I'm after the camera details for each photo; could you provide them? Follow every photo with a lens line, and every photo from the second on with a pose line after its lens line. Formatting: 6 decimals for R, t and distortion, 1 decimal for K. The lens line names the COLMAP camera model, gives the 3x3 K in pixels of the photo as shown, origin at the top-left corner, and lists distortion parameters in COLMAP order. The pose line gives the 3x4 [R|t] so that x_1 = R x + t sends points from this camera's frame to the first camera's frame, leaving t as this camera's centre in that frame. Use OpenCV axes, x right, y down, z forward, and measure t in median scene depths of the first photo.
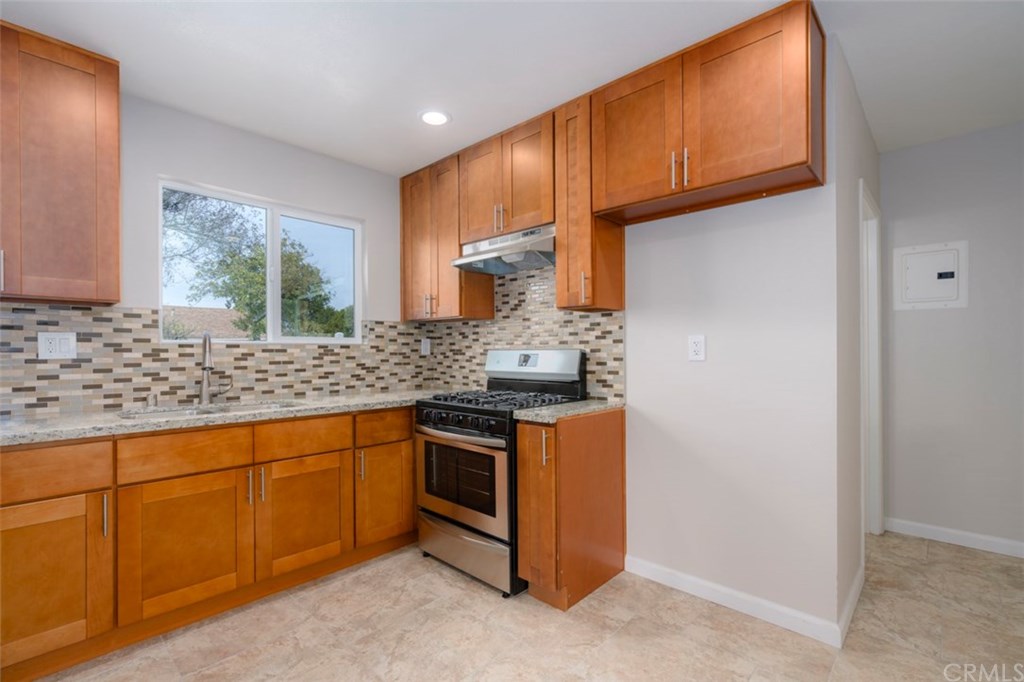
lens RADIAL K [[462.6, 0, 508.4], [0, 462.6, 346.7], [0, 0, 1]] dist [-0.009832, 0.004324]
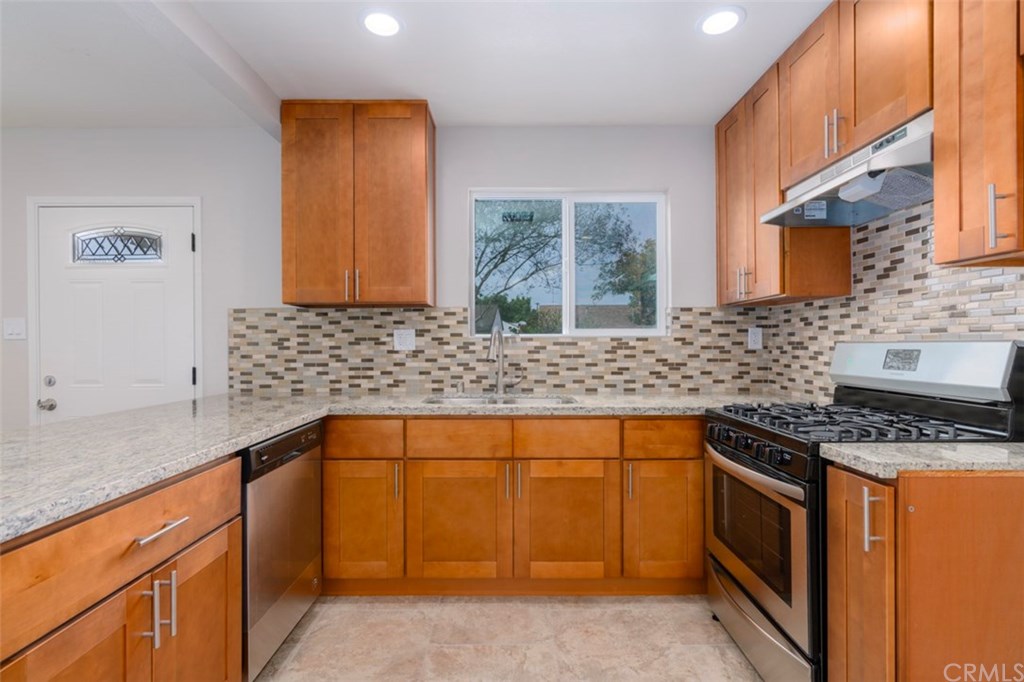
lens RADIAL K [[480.5, 0, 509.9], [0, 480.5, 344.3], [0, 0, 1]] dist [-0.003774, 0.001305]
pose [[0.691110, 0.000834, -0.722750, 0.167031], [0.006841, 0.999947, 0.007695, 0.001655], [0.722718, -0.010263, 0.691067, 0.252775]]
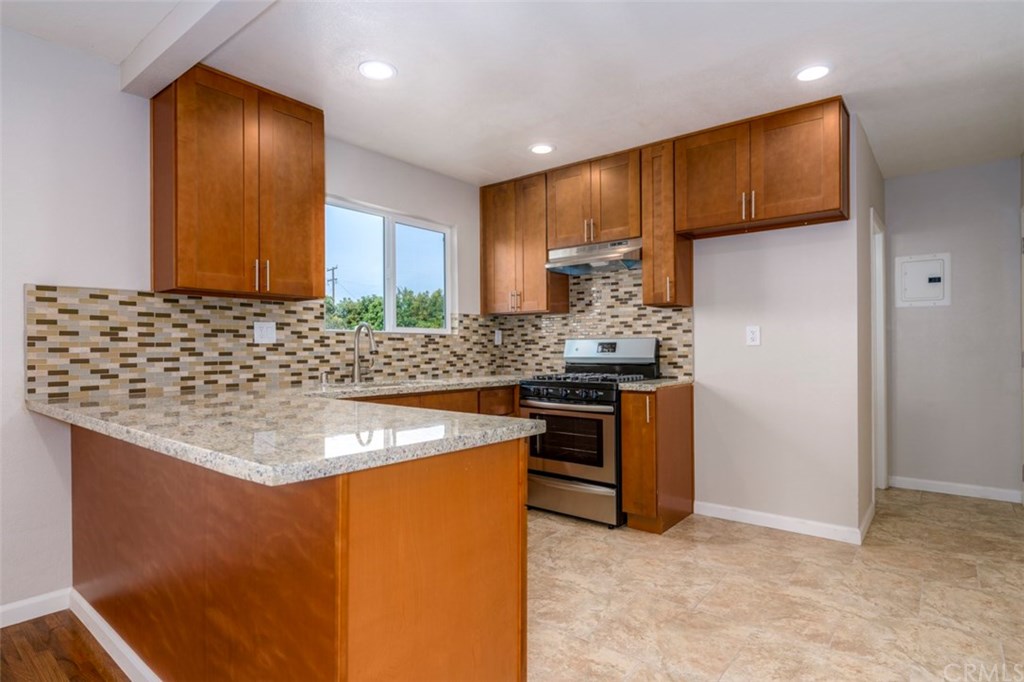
lens RADIAL K [[539.5, 0, 509.6], [0, 539.5, 342.8], [0, 0, 1]] dist [-0.000665, 0.000852]
pose [[0.997141, 0.000642, 0.075559, -0.375630], [-0.000417, 0.999995, -0.002992, 0.025766], [-0.075561, 0.002952, 0.997137, -0.449934]]
